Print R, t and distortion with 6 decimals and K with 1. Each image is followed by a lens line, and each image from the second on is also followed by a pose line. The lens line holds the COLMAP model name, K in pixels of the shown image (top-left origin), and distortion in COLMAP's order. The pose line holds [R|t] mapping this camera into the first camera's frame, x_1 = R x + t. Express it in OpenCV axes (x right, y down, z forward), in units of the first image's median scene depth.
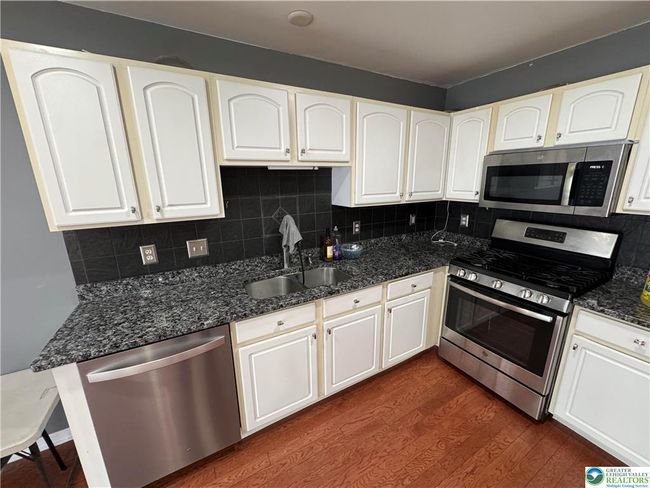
lens RADIAL K [[259.7, 0, 325.4], [0, 259.7, 243.5], [0, 0, 1]] dist [-0.003349, 0.000009]
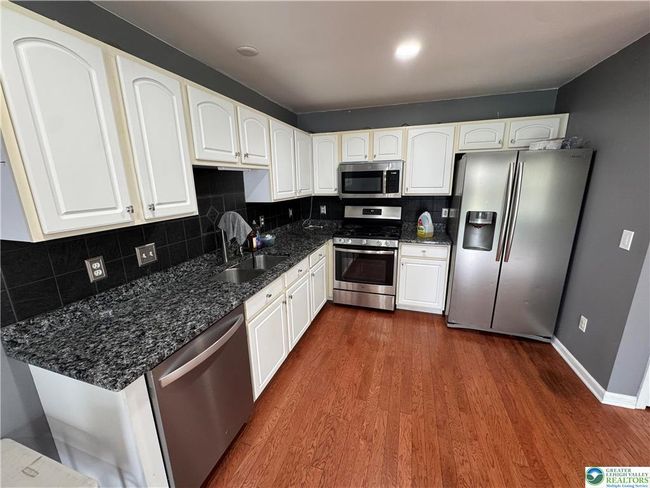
lens RADIAL K [[259.7, 0, 325.4], [0, 259.7, 243.5], [0, 0, 1]] dist [-0.003349, 0.000009]
pose [[0.735330, -0.159144, 0.658759, -0.637366], [0.173028, 0.983909, 0.044555, 0.049296], [-0.655249, 0.081221, 0.751034, -0.094791]]
